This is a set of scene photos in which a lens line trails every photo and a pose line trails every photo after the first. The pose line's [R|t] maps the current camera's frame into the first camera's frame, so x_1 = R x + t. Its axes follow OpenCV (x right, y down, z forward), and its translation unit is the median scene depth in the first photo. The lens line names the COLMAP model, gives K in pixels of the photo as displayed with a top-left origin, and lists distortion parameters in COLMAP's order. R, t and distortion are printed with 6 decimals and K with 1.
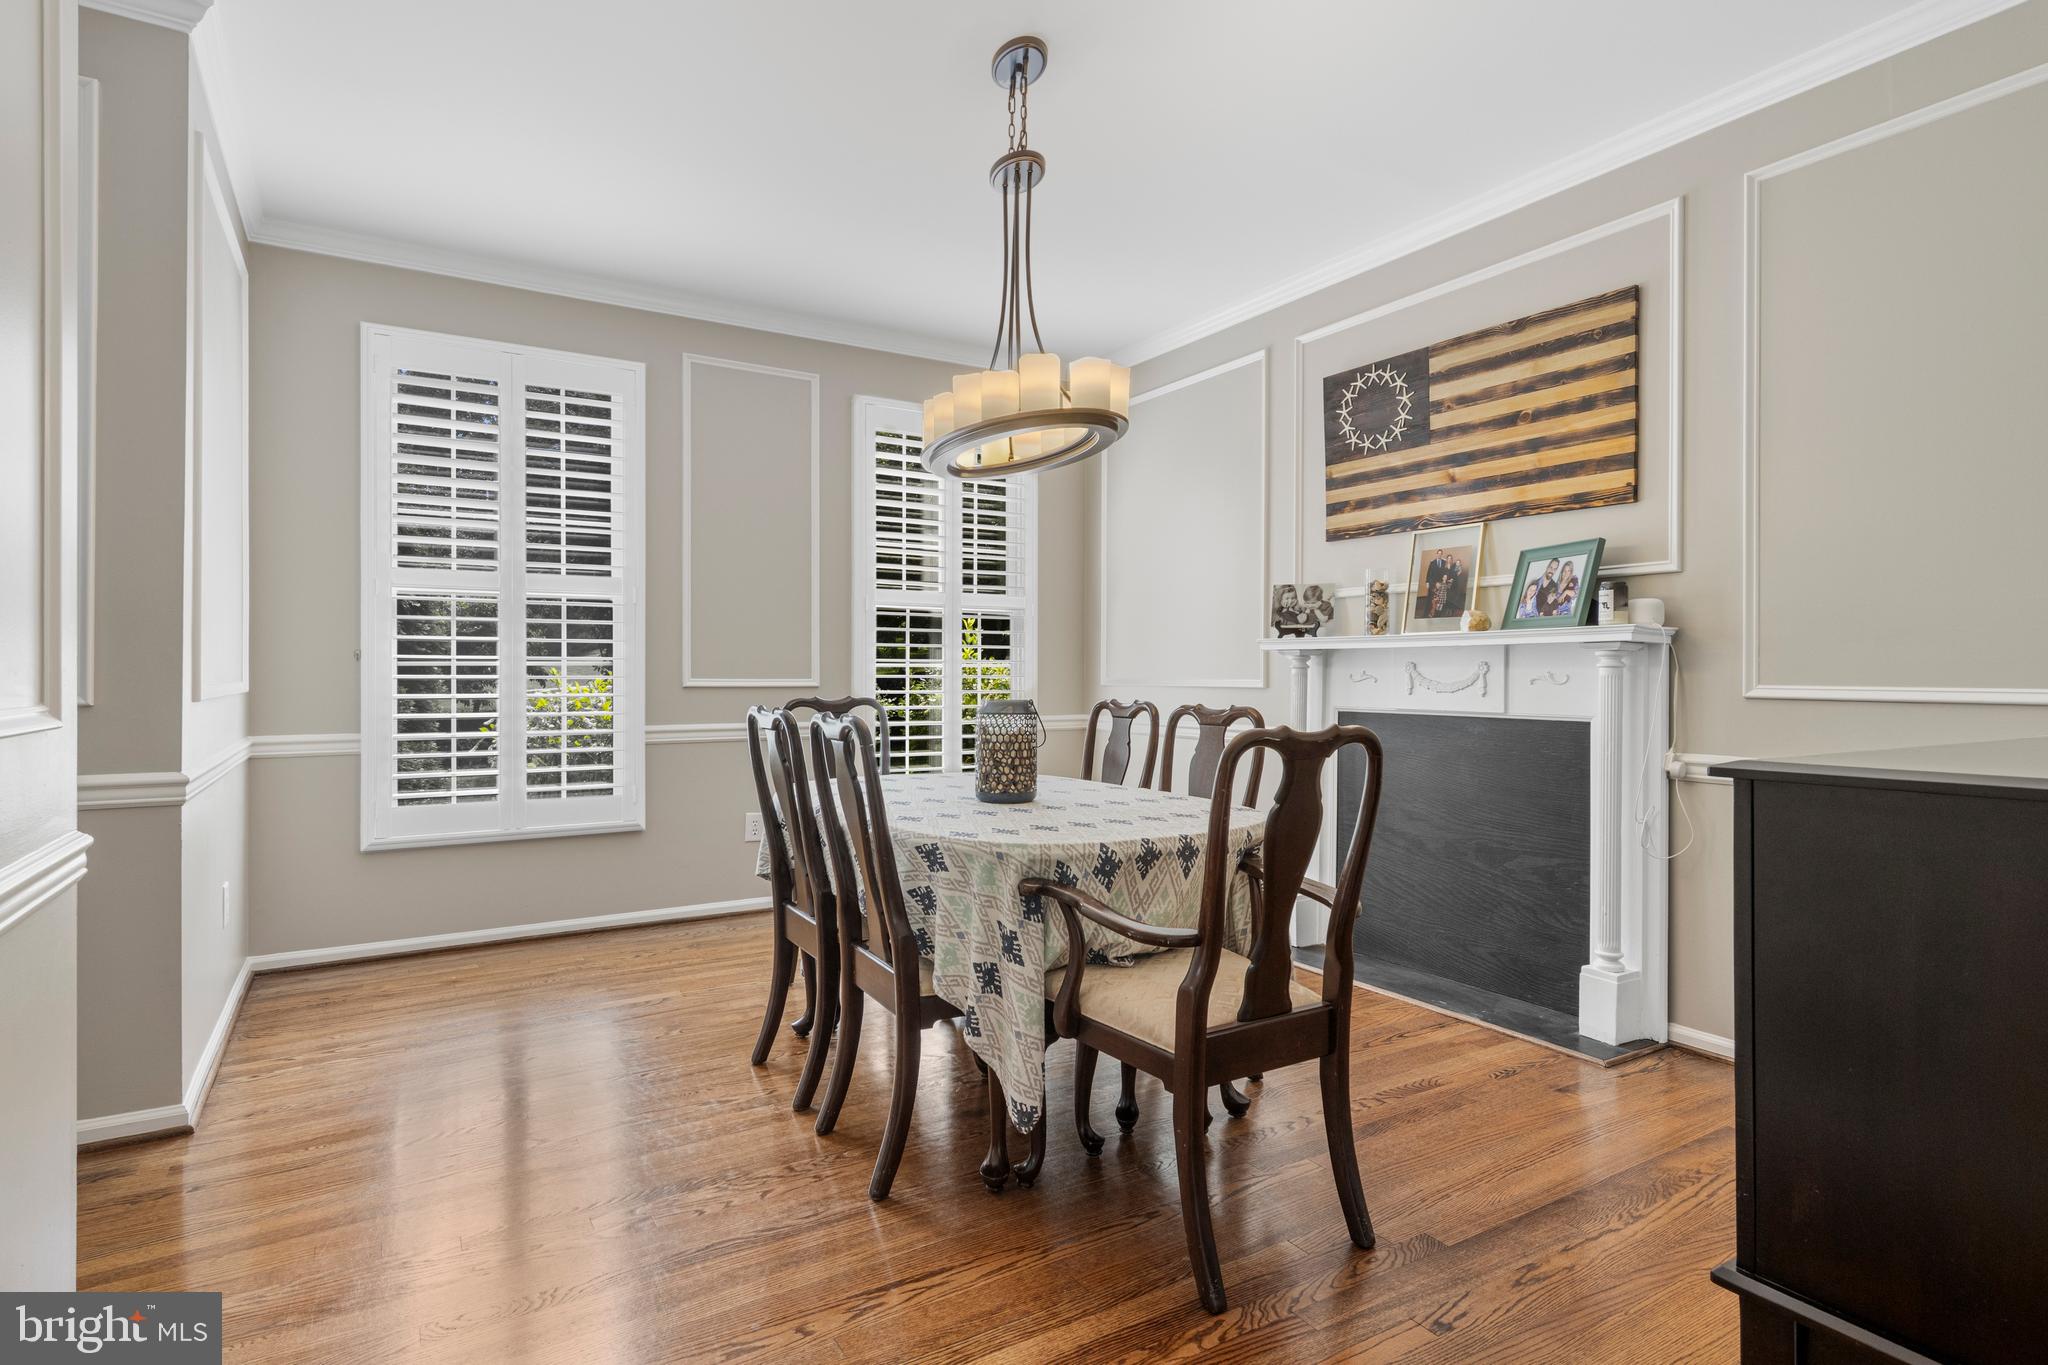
lens RADIAL K [[1051.0, 0, 1021.0], [0, 1051.0, 677.6], [0, 0, 1]] dist [0.010744, 0.000238]
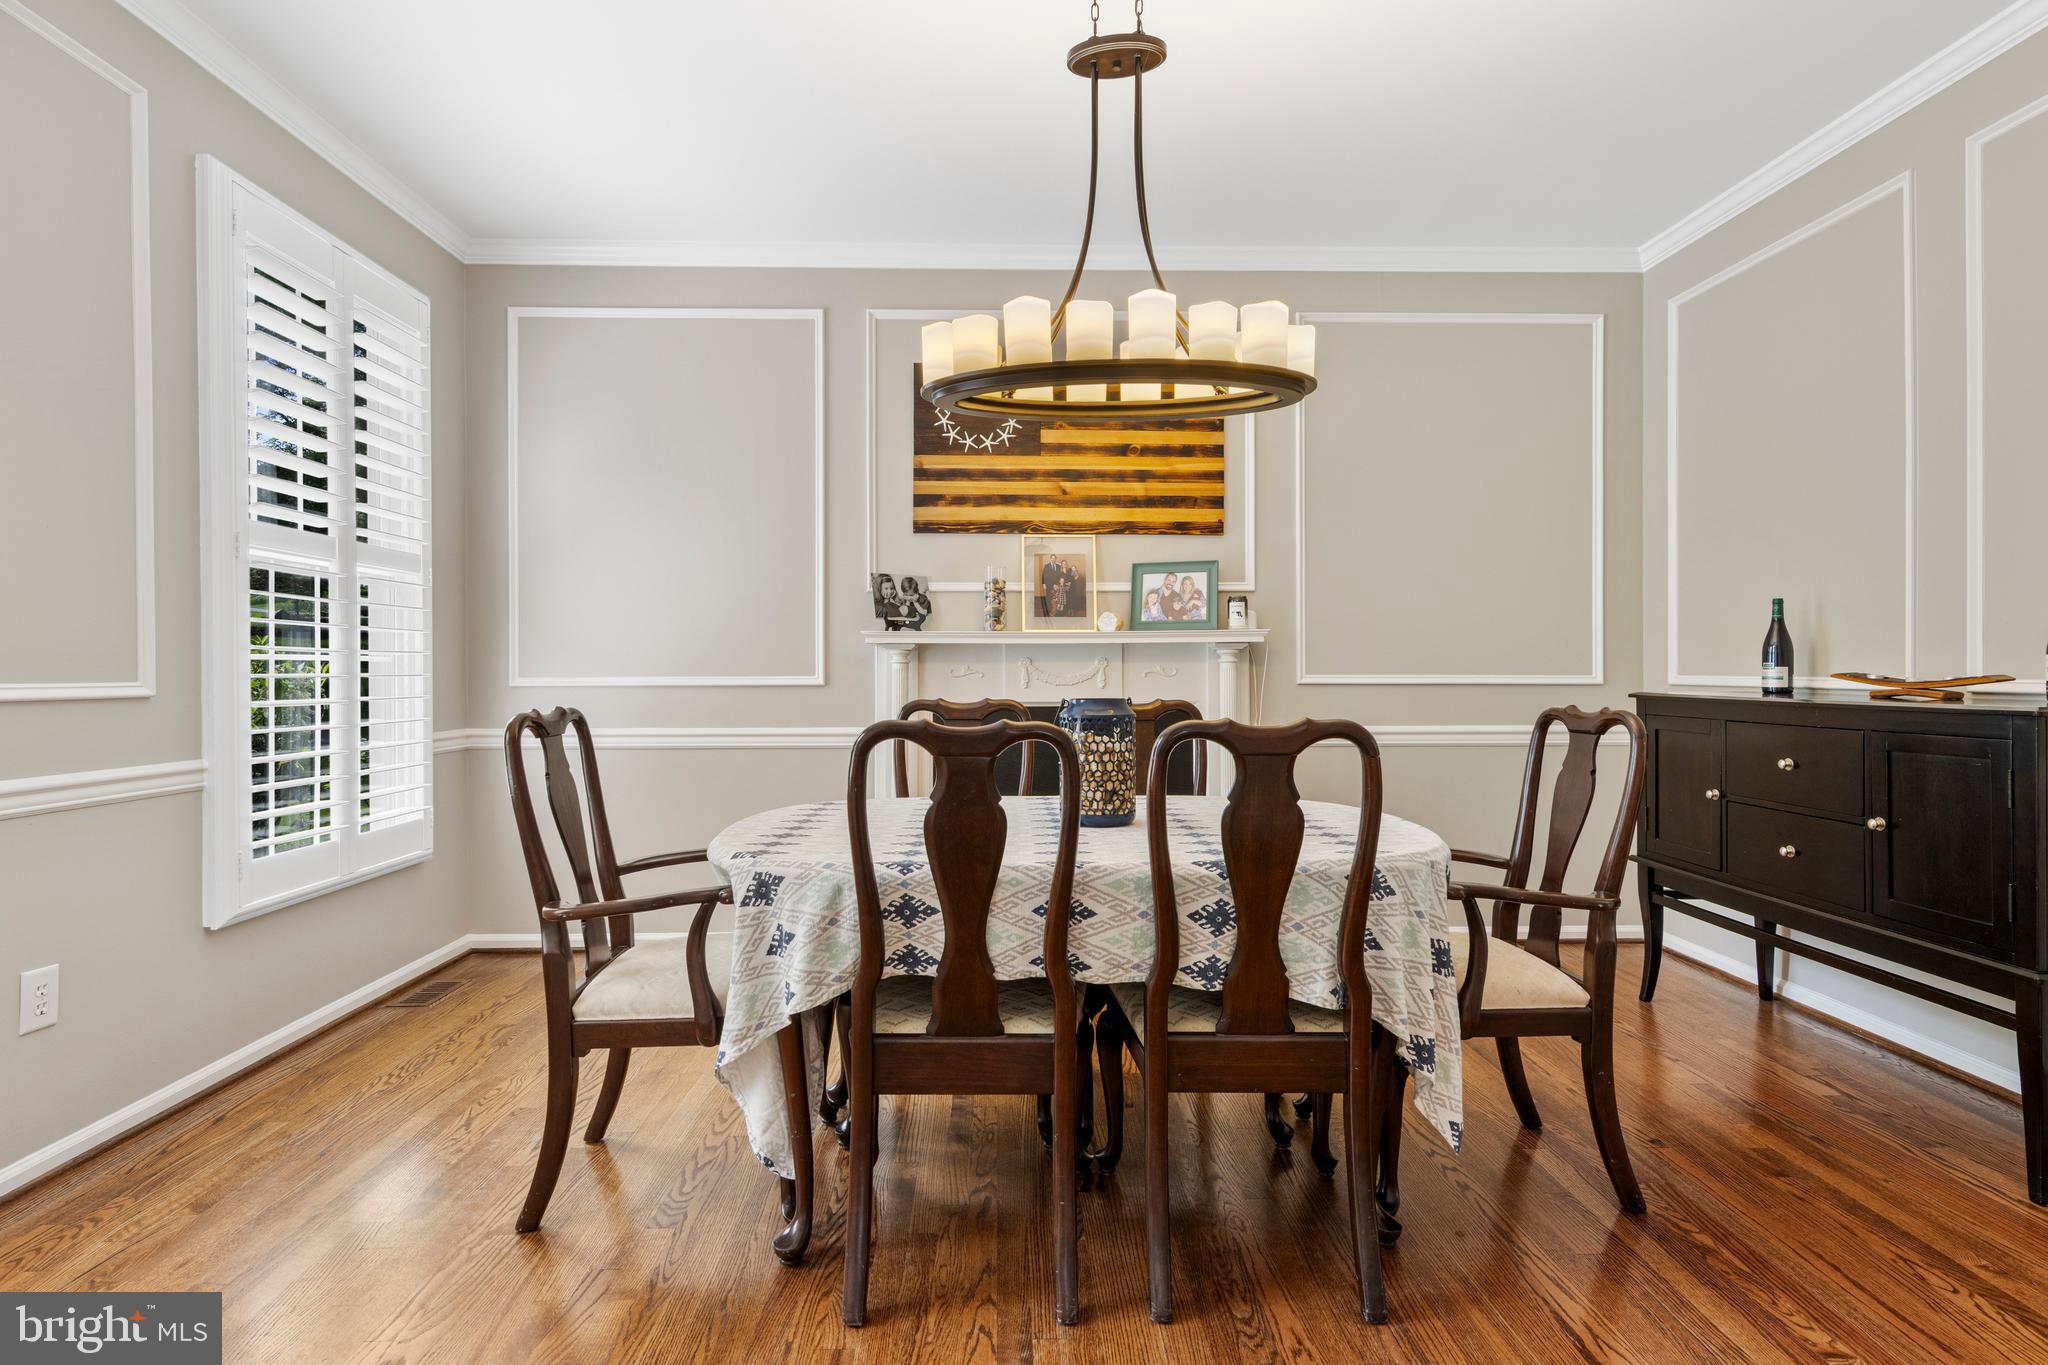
lens RADIAL K [[1051.0, 0, 1024.1], [0, 1051.0, 675.3], [0, 0, 1]] dist [0.010744, 0.000238]
pose [[0.496677, -0.007166, 0.867906, -0.561265], [0.008686, 0.999957, 0.003286, -0.000327], [-0.867892, 0.005907, 0.496718, 0.485324]]
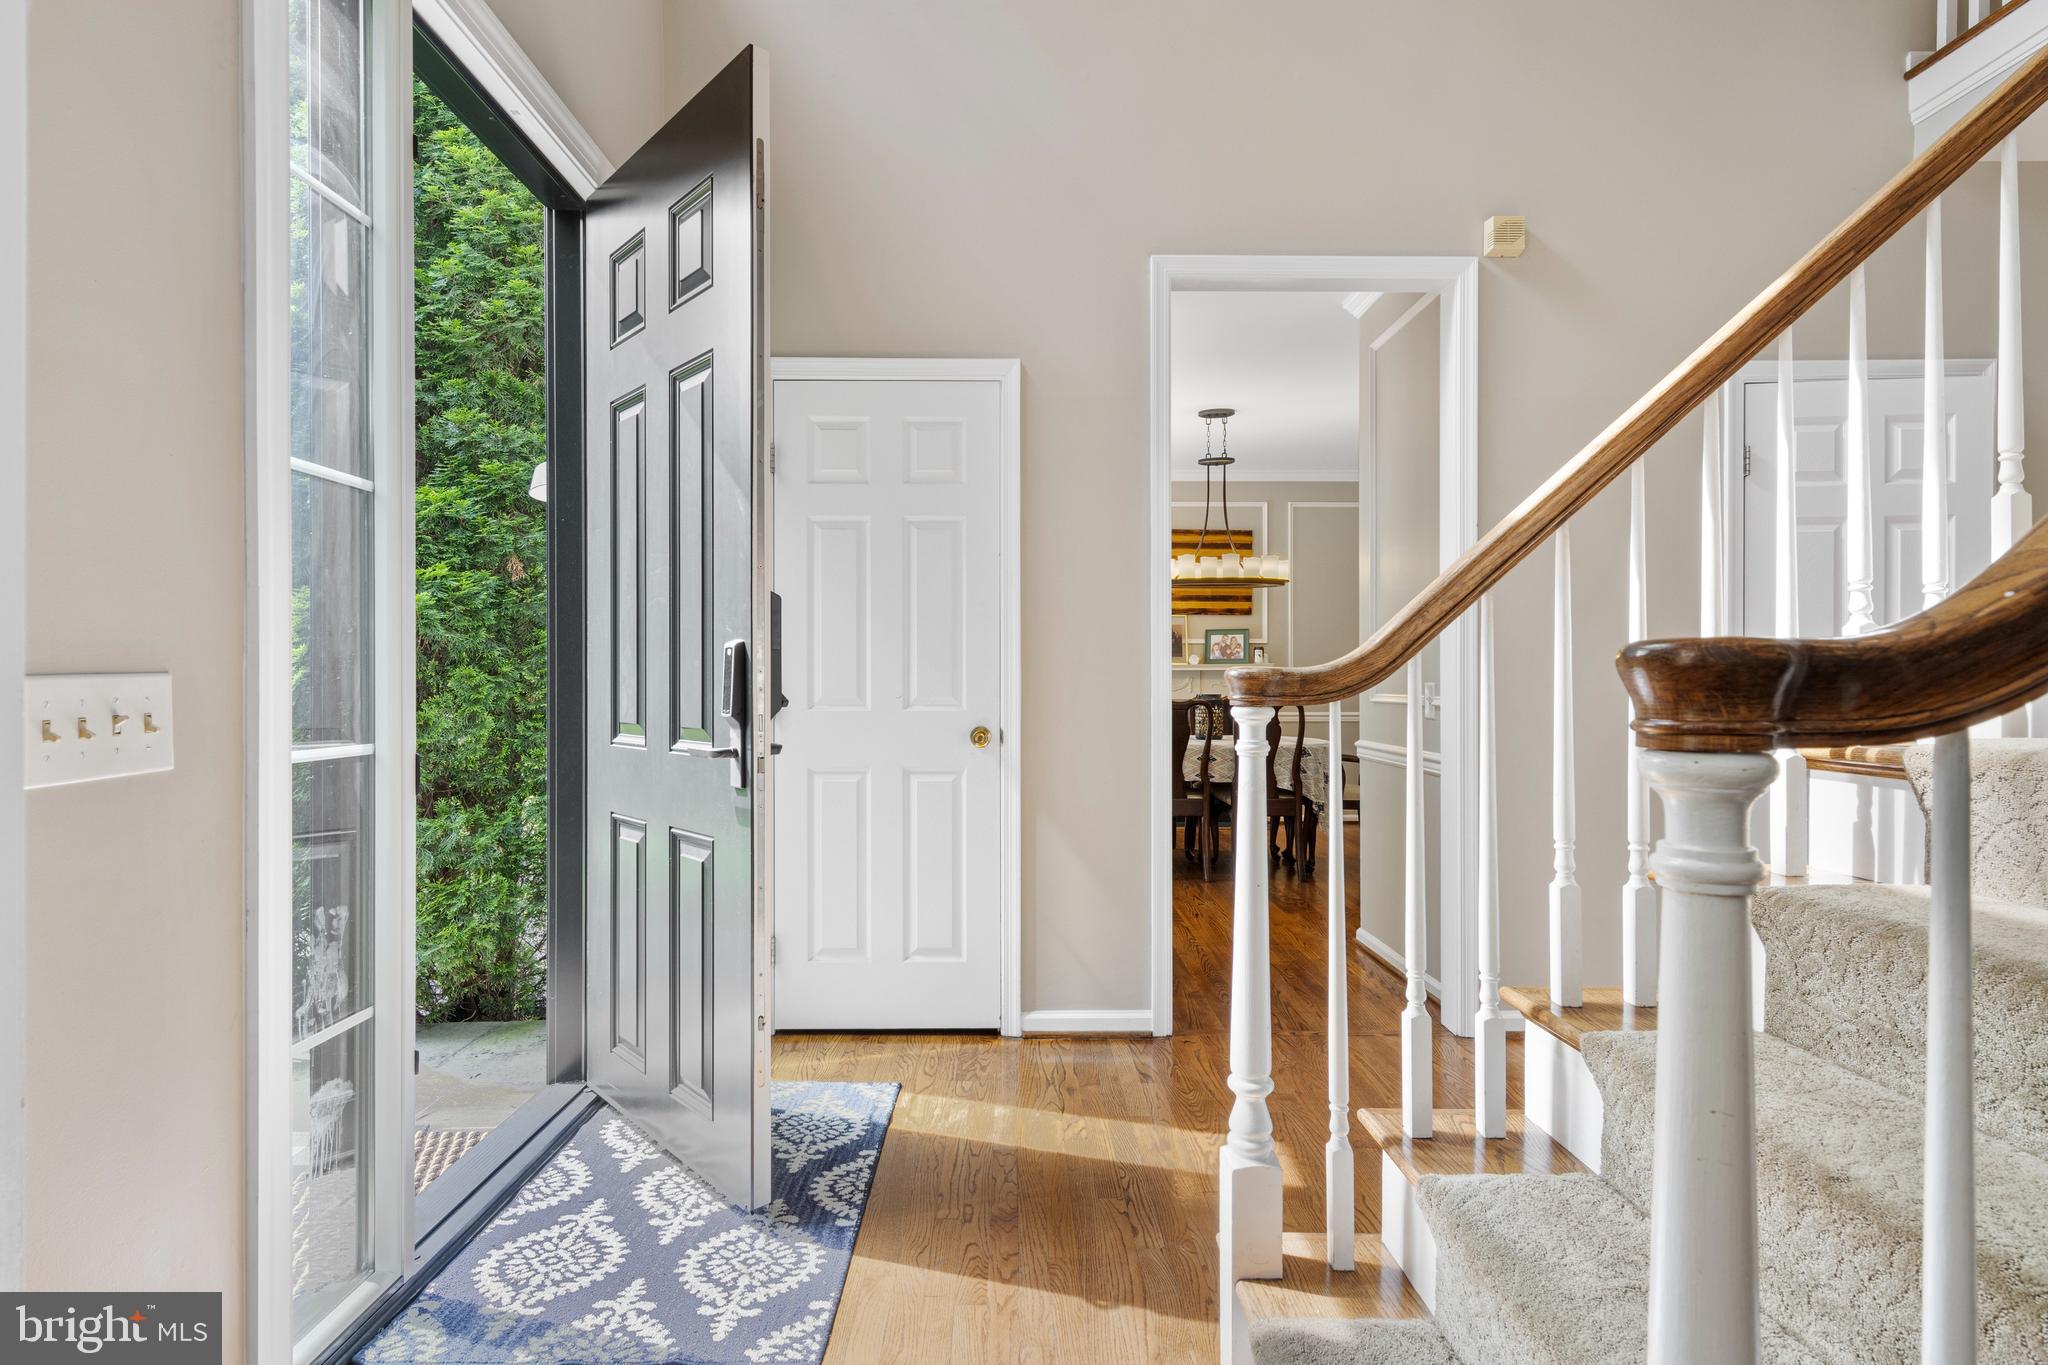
lens RADIAL K [[1051.0, 0, 1026.8], [0, 1051.0, 681.1], [0, 0, 1]] dist [0.010744, 0.000238]
pose [[0.507511, -0.002619, 0.861641, -1.602825], [0.007286, 0.999973, -0.001252, -0.005999], [-0.861614, 0.006913, 0.507517, 0.150605]]
